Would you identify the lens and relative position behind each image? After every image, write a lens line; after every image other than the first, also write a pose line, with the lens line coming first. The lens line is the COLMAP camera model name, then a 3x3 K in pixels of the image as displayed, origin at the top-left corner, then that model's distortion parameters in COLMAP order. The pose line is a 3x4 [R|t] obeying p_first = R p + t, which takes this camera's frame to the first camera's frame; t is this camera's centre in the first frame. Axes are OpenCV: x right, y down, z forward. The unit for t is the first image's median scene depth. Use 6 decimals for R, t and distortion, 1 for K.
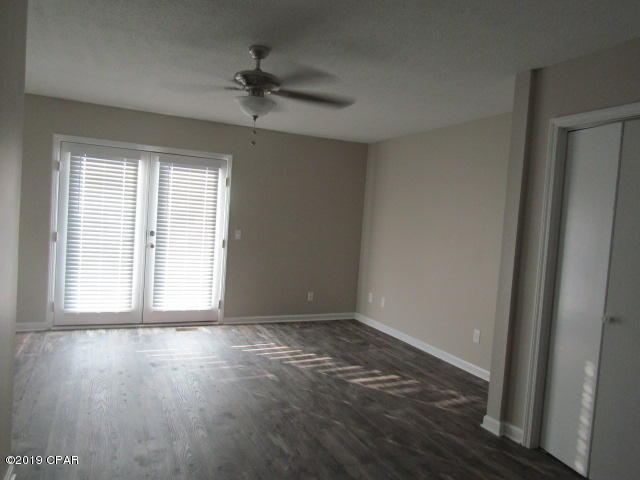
lens RADIAL K [[455.7, 0, 322.2], [0, 455.7, 238.5], [0, 0, 1]] dist [-0.010474, -0.001423]
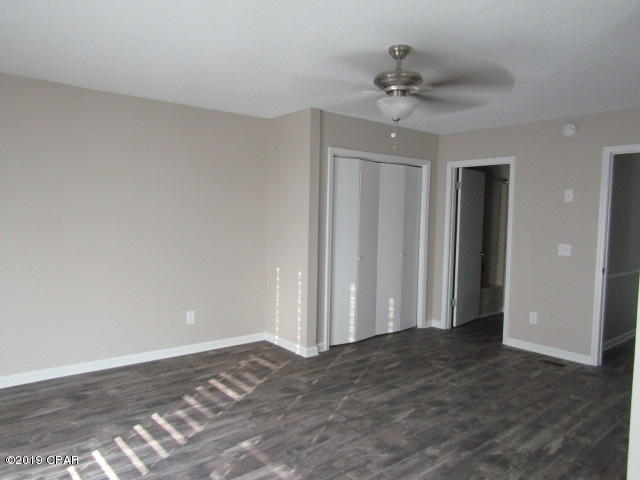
lens RADIAL K [[455.7, 0, 320.8], [0, 455.7, 239.8], [0, 0, 1]] dist [-0.010474, -0.001423]
pose [[-0.251558, -0.126464, 0.959544, -0.785301], [0.004412, 0.991266, 0.131802, -0.108491], [-0.967832, 0.037389, -0.248803, 1.051072]]
